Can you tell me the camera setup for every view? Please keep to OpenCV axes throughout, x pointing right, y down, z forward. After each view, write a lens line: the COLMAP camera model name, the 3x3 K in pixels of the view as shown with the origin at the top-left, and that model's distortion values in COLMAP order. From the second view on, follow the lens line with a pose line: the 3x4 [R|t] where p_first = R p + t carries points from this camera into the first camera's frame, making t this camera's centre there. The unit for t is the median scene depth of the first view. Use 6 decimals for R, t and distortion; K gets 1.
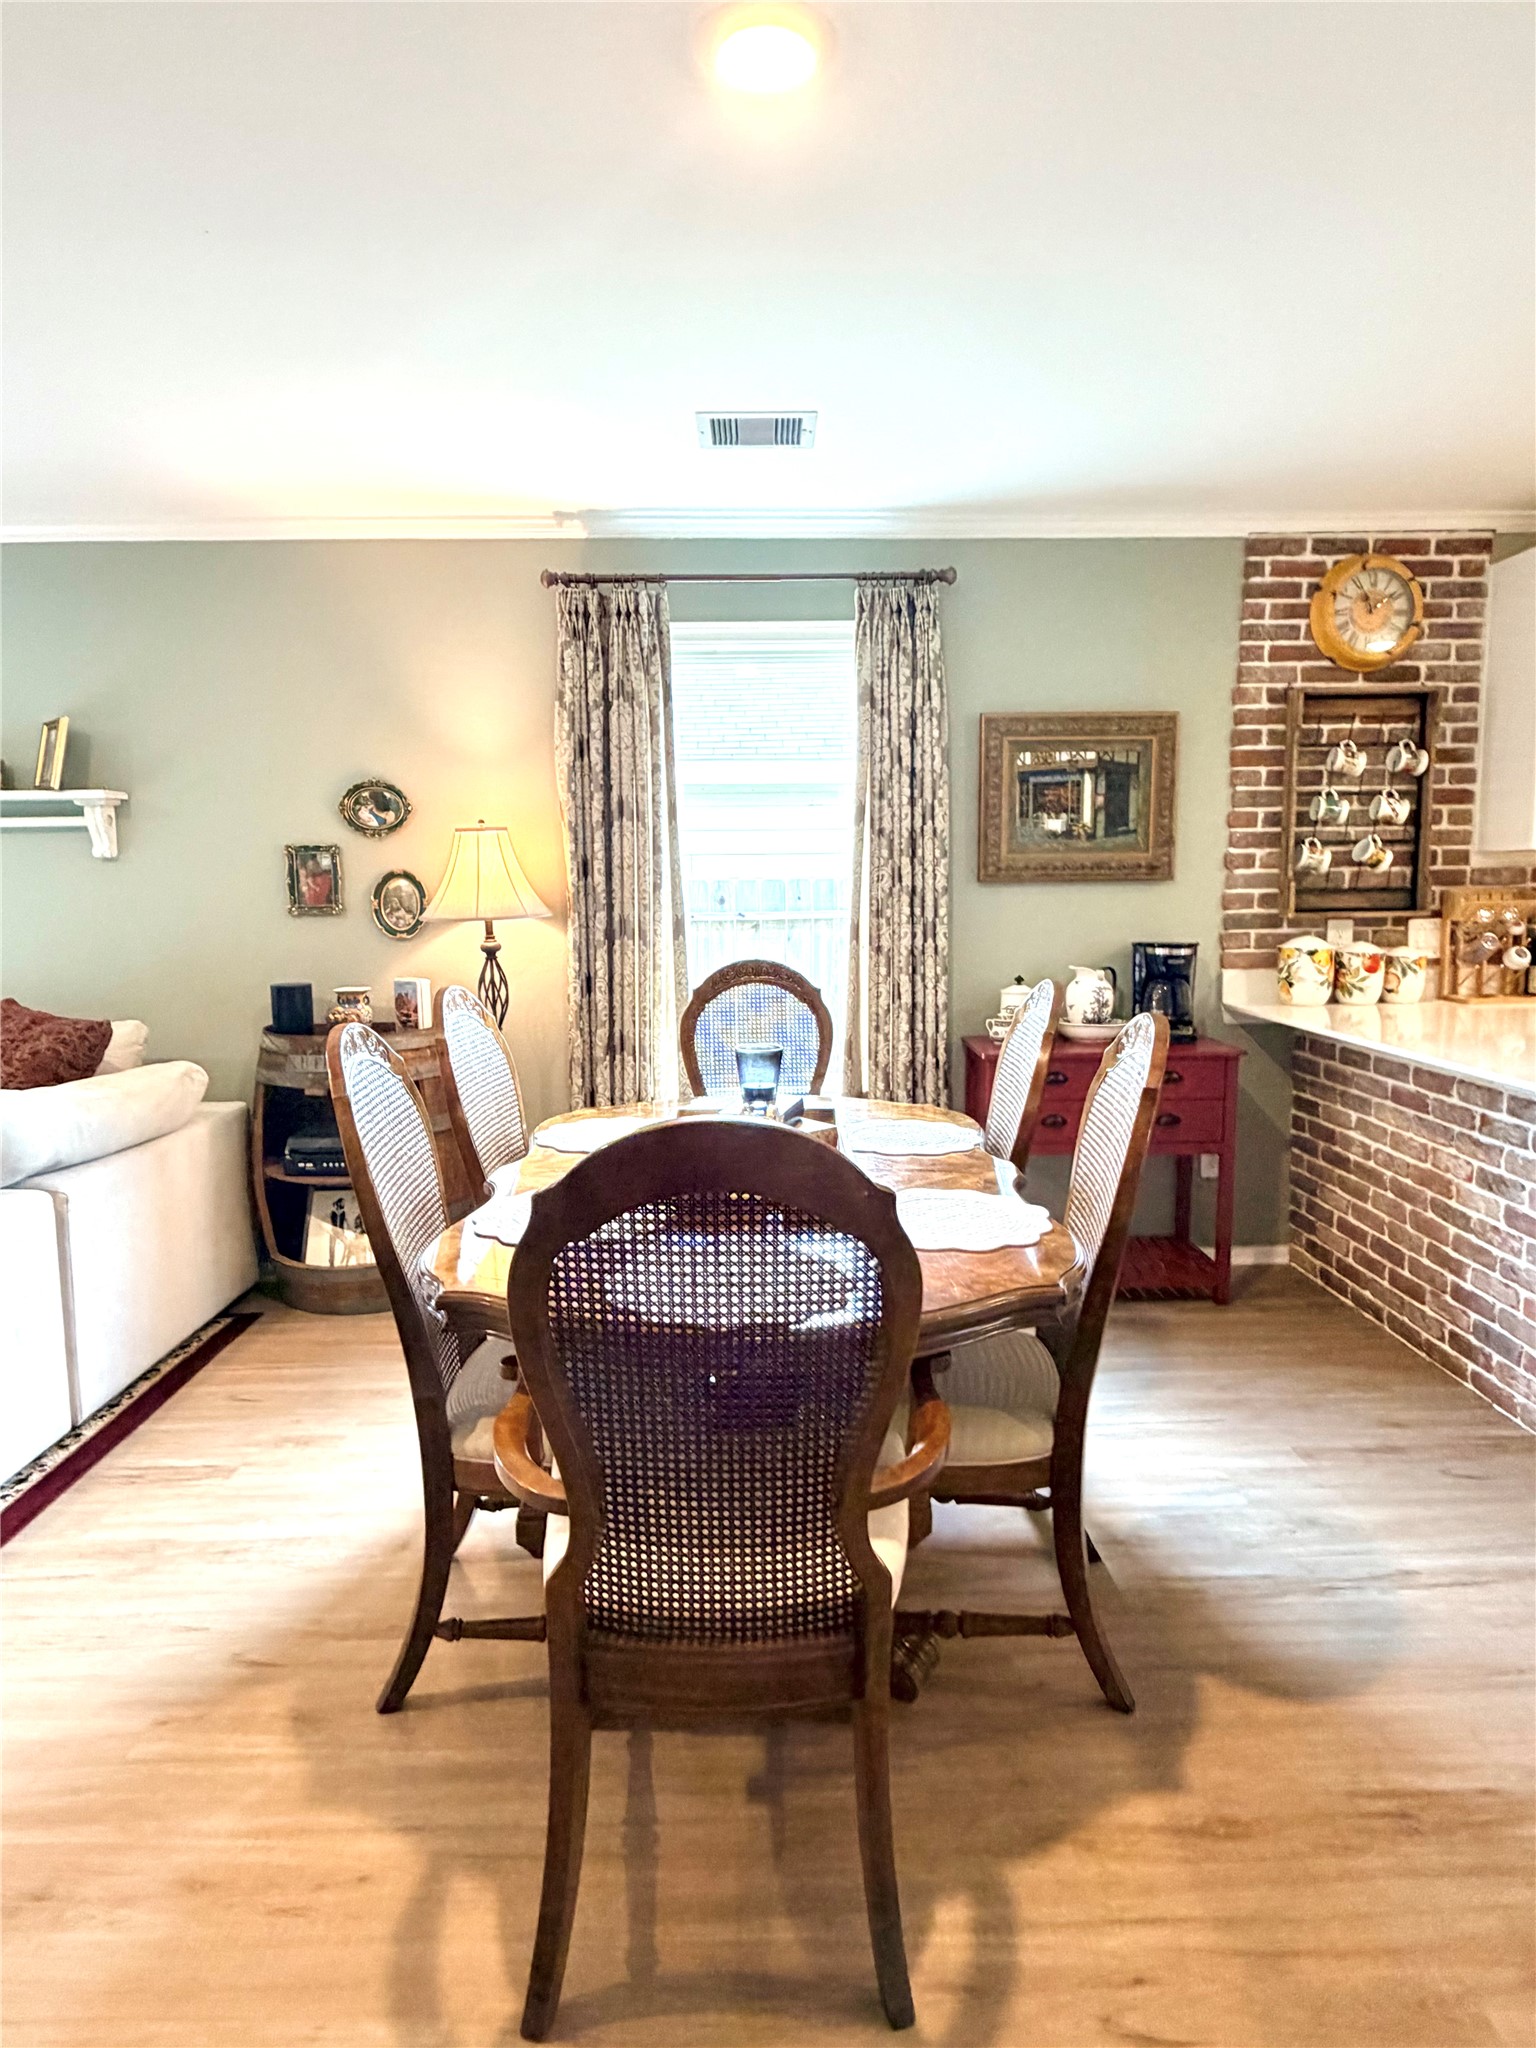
lens RADIAL K [[1195.9, 0, 777.5], [0, 1195.9, 1019.0], [0, 0, 1]] dist [0.001026, 0.000336]
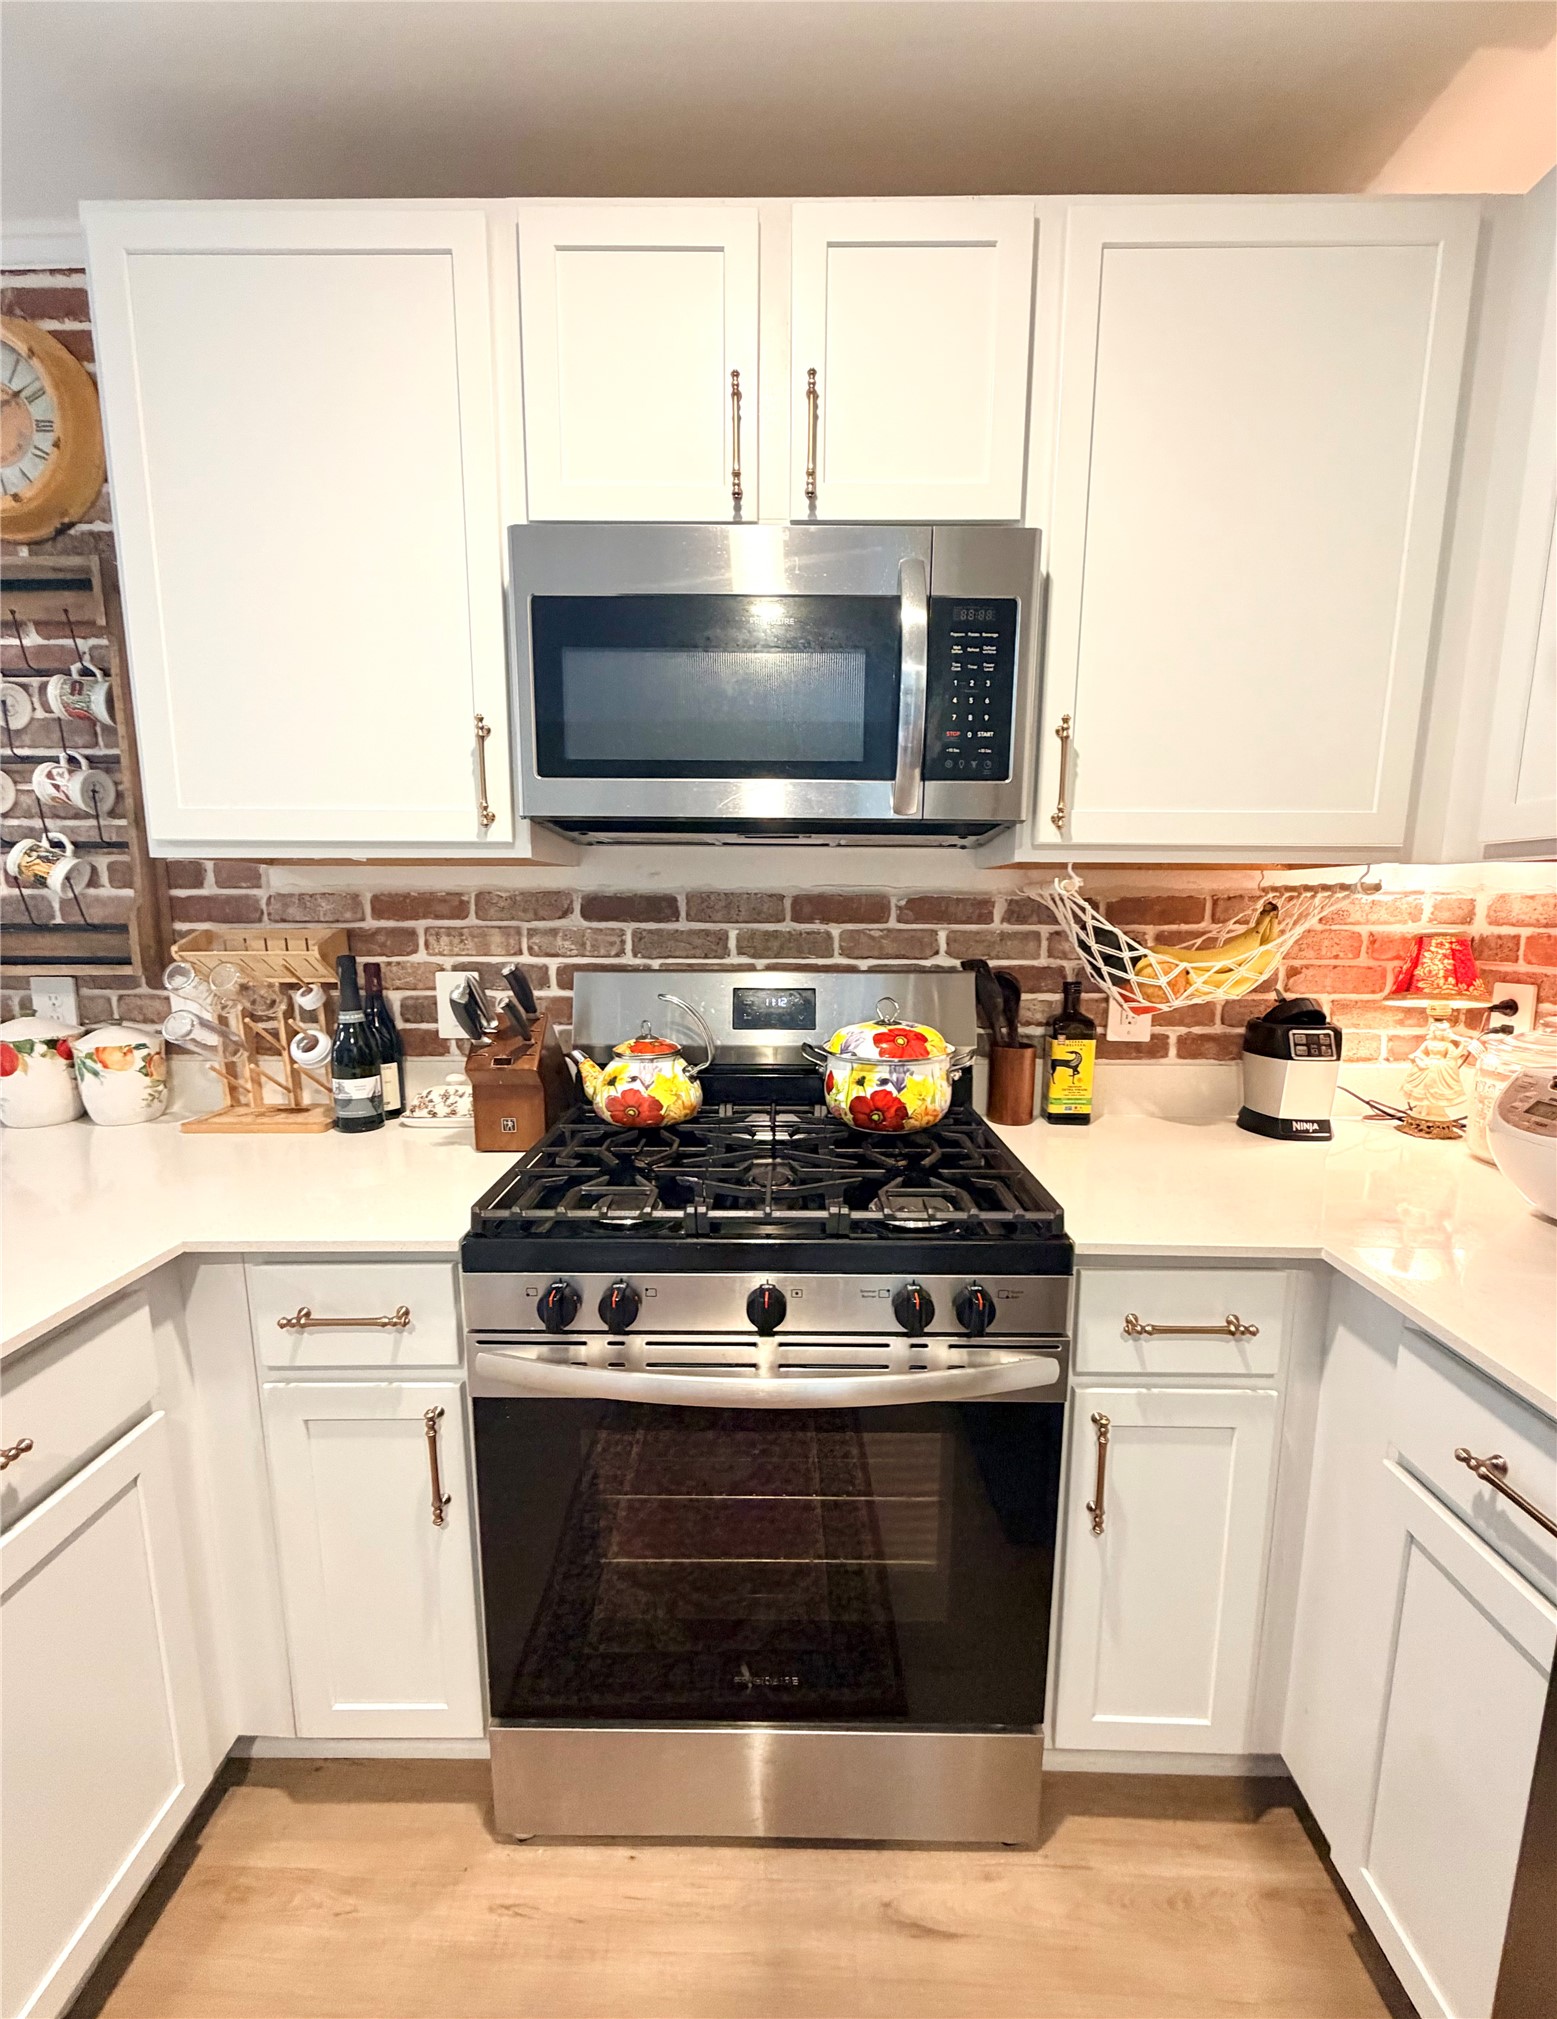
lens RADIAL K [[824.8, 0, 782.7], [0, 824.8, 1034.8], [0, 0, 1]] dist [-0.000323, -0.000138]
pose [[0.998976, 0.020919, -0.040123, 0.877499], [-0.019367, 0.999064, 0.038687, -0.079308], [0.040895, -0.037870, 0.998446, 0.619648]]
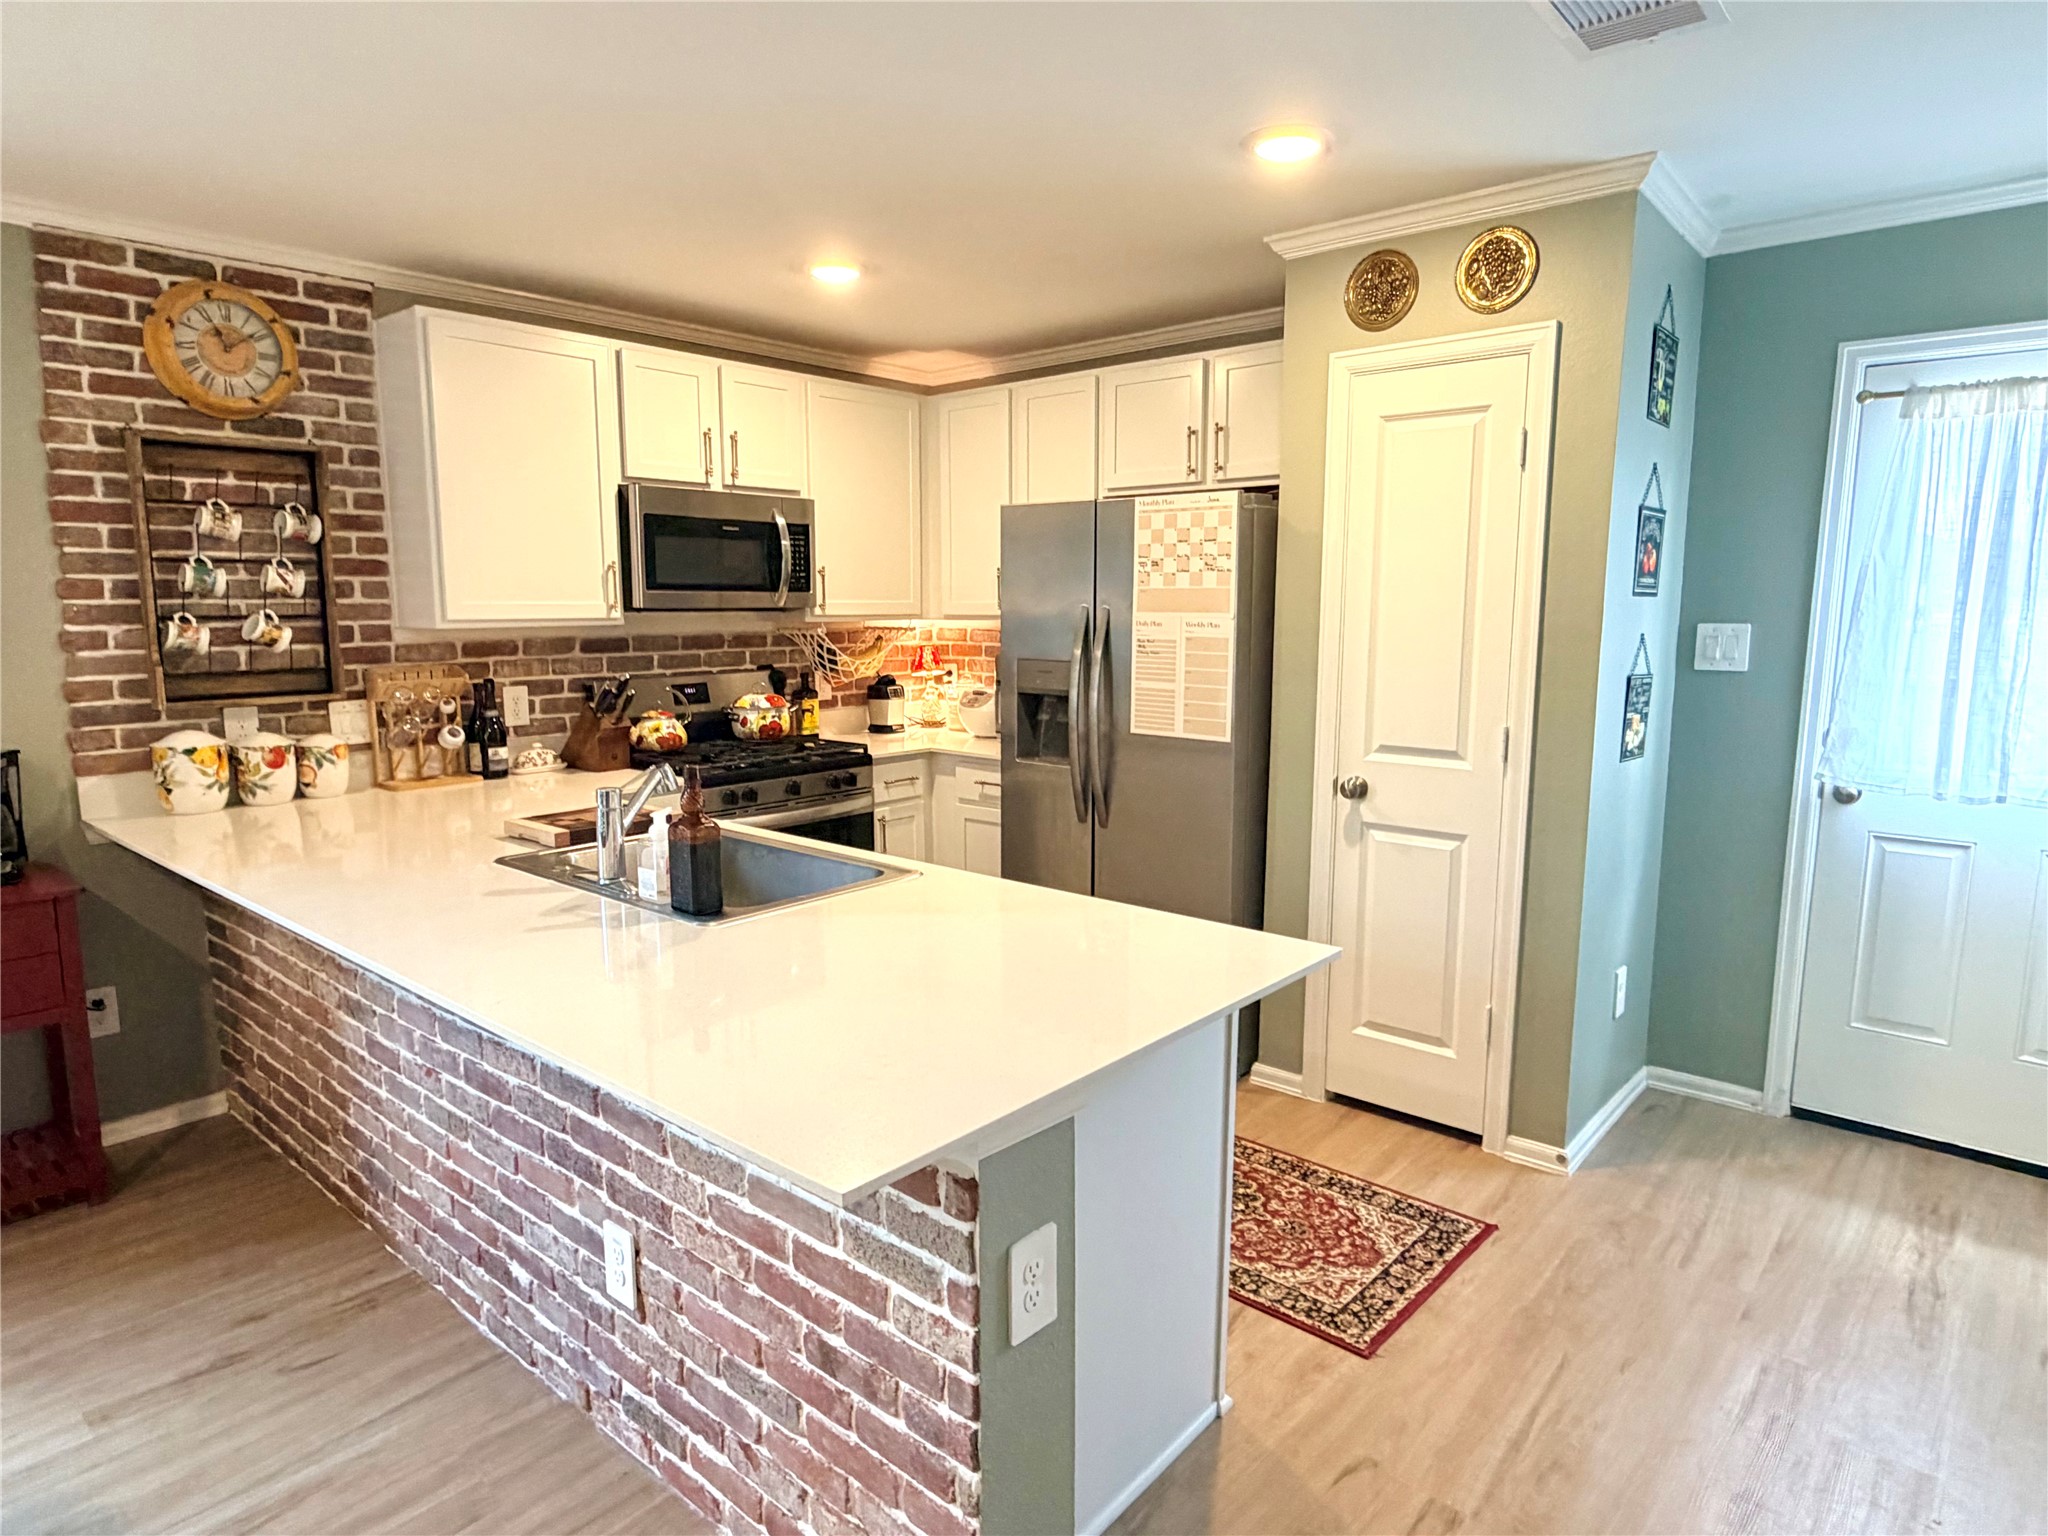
lens RADIAL K [[1195.9, 0, 1022.0], [0, 1195.9, 765.6], [0, 0, 1]] dist [0.001026, 0.000336]
pose [[0.678518, -0.092387, 0.728751, 0.227371], [0.080518, 0.995436, 0.051228, -0.040946], [-0.730157, 0.023919, 0.682860, 0.002434]]
